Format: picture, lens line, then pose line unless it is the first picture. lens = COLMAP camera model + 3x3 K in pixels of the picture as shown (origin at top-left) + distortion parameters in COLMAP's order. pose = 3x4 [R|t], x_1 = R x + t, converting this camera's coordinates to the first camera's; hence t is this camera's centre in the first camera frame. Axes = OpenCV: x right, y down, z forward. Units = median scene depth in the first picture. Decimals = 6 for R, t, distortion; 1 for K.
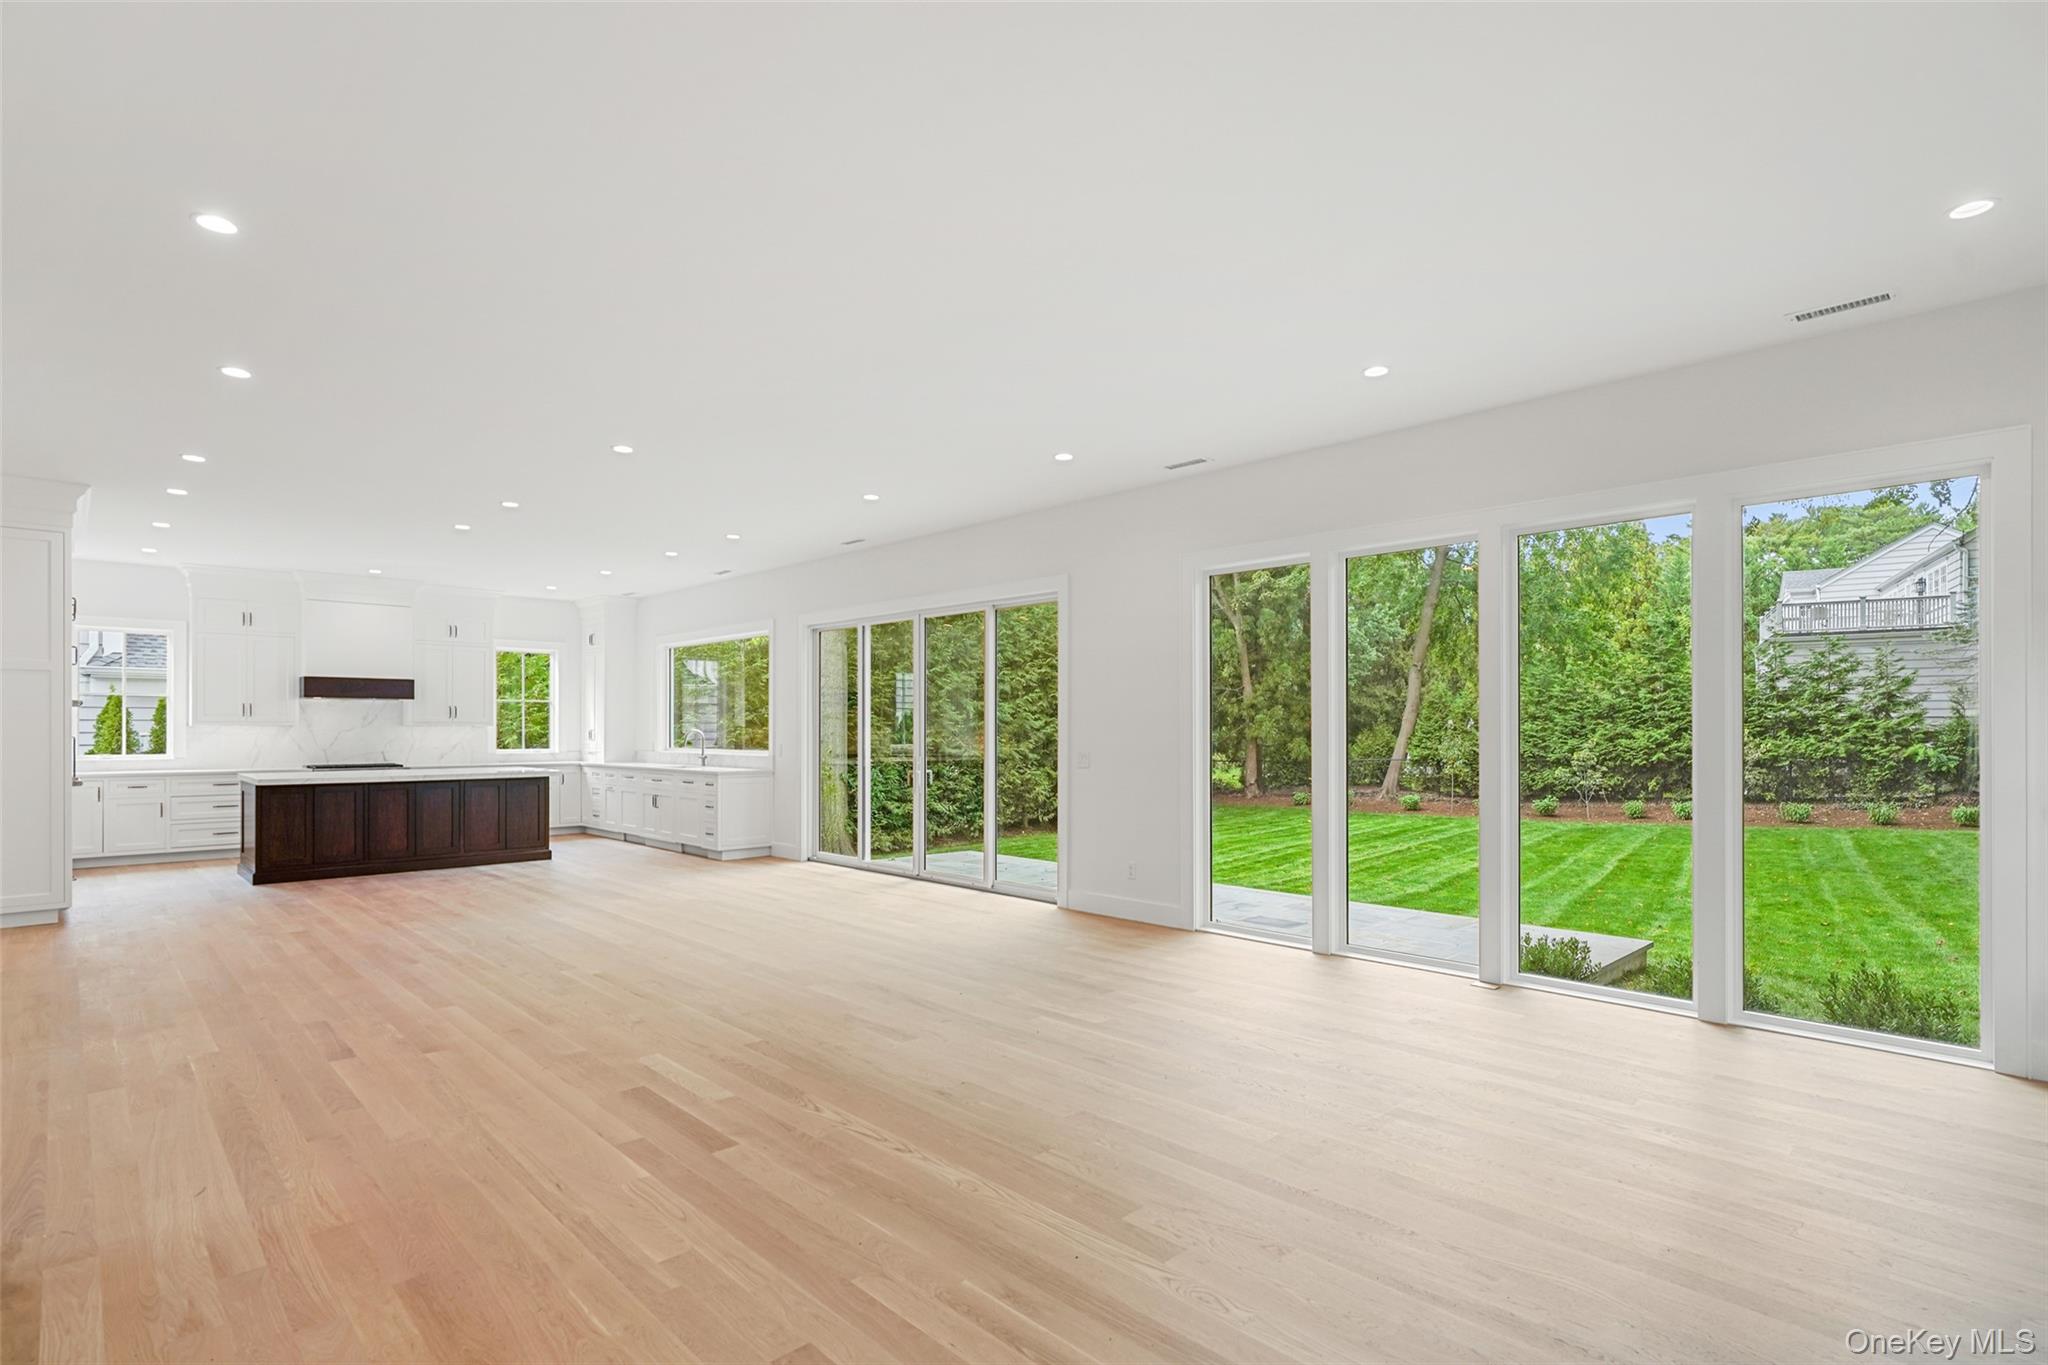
lens RADIAL K [[998.5, 0, 1013.7], [0, 998.5, 727.3], [0, 0, 1]] dist [-0.000263, -0.000072]
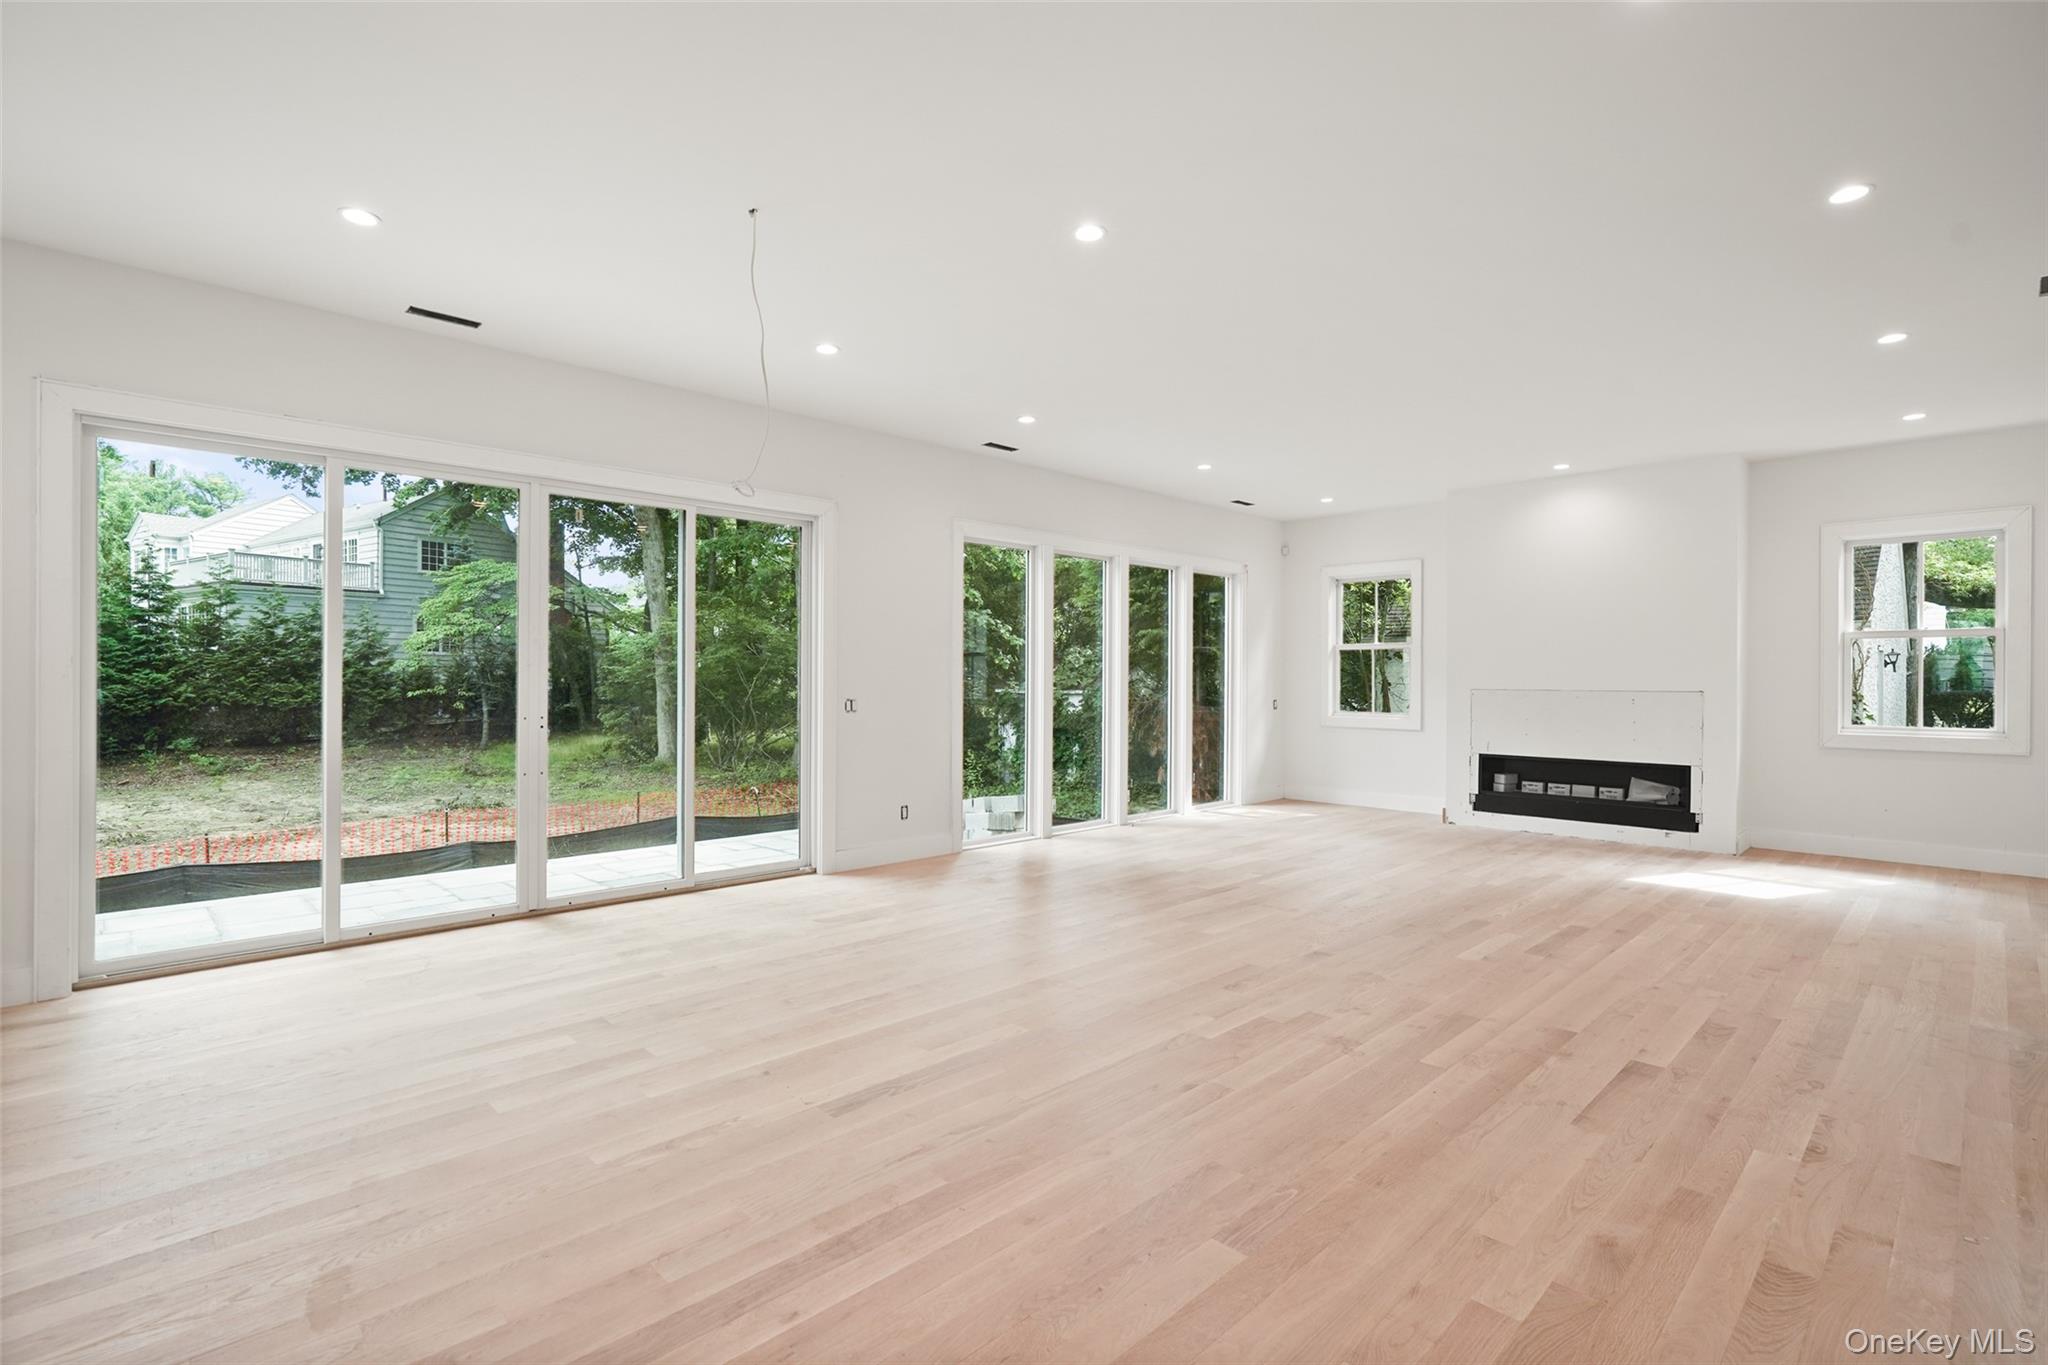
lens RADIAL K [[939.5, 0, 1014.7], [0, 939.5, 689.4], [0, 0, 1]] dist [-0.001266, 0.000742]
pose [[0.002248, -0.012272, 0.999922, -0.528208], [-0.005353, 0.999910, 0.012284, 0.003185], [-0.999983, -0.005380, 0.002182, 0.555264]]
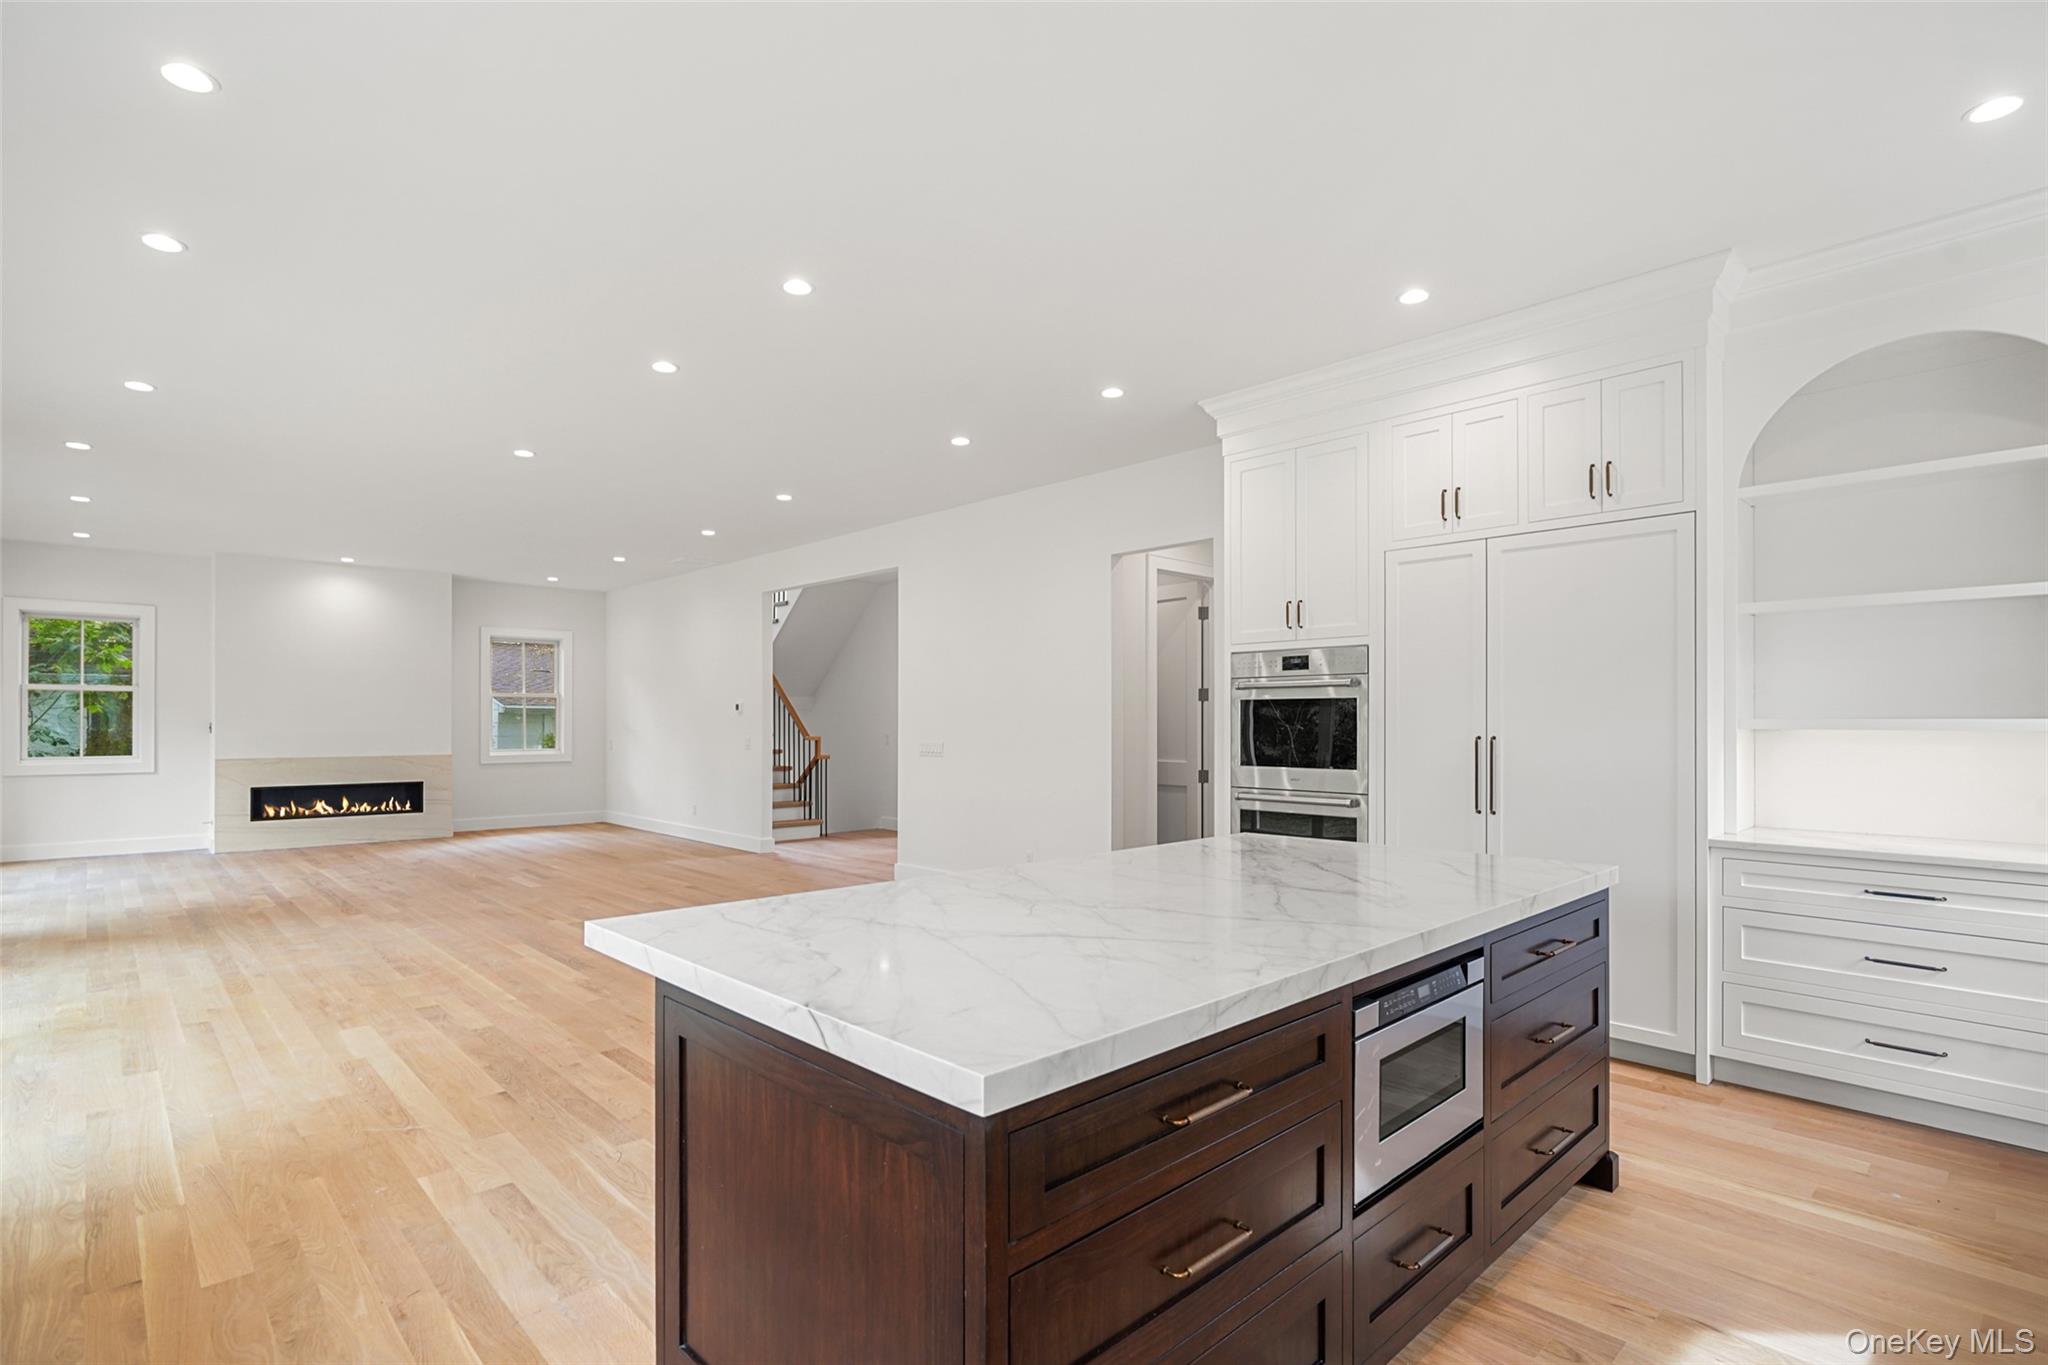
lens RADIAL K [[990.5, 0, 1004.6], [0, 990.5, 700.0], [0, 0, 1]] dist [-0.002505, -0.000163]
pose [[-0.999686, -0.001822, 0.024999, -0.487907], [-0.002439, 0.999693, -0.024671, 0.002518], [-0.024946, -0.024724, -0.999383, 1.078025]]
